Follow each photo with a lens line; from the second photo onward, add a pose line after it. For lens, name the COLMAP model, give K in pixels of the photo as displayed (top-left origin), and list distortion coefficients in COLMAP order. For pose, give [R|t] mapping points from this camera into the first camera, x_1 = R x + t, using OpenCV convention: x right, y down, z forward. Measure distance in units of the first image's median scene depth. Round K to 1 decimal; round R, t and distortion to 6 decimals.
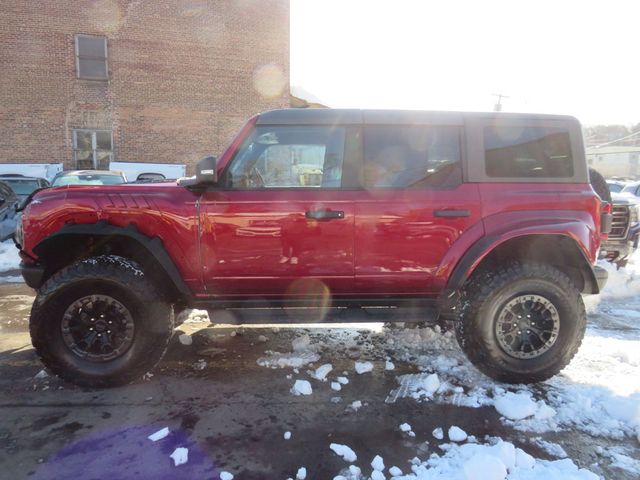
lens RADIAL K [[476.2, 0, 304.6], [0, 476.2, 240.3], [0, 0, 1]] dist [-0.023671, 0.004291]
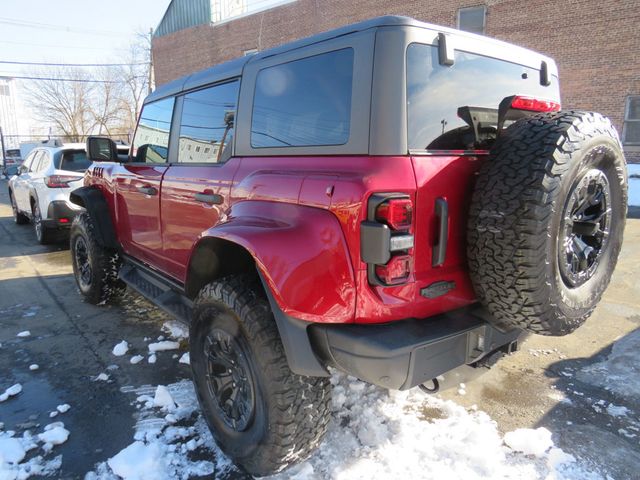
lens RADIAL K [[476.2, 0, 304.6], [0, 476.2, 240.3], [0, 0, 1]] dist [-0.023671, 0.004291]
pose [[0.555930, 0.142057, -0.819000, 1.067673], [-0.100476, 0.989548, 0.103437, -0.078722], [0.825134, 0.024786, 0.564393, 0.746221]]
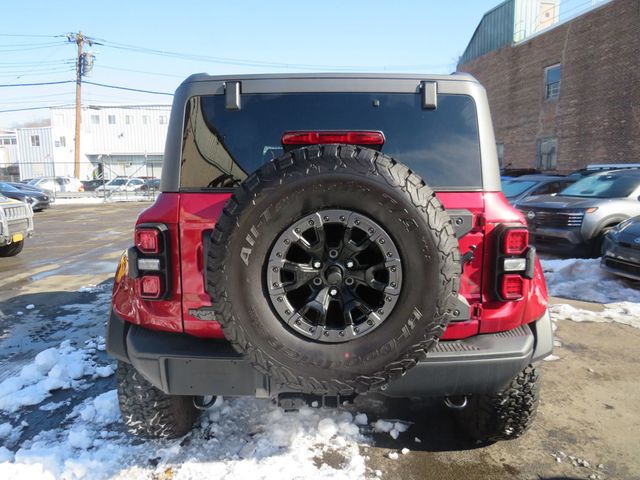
lens RADIAL K [[476.2, 0, 304.6], [0, 476.2, 240.3], [0, 0, 1]] dist [-0.023671, 0.004291]
pose [[-0.114502, 0.125562, -0.985456, 1.314477], [-0.127327, 0.981944, 0.139909, -0.187904], [0.985229, 0.141495, -0.096448, 1.448130]]
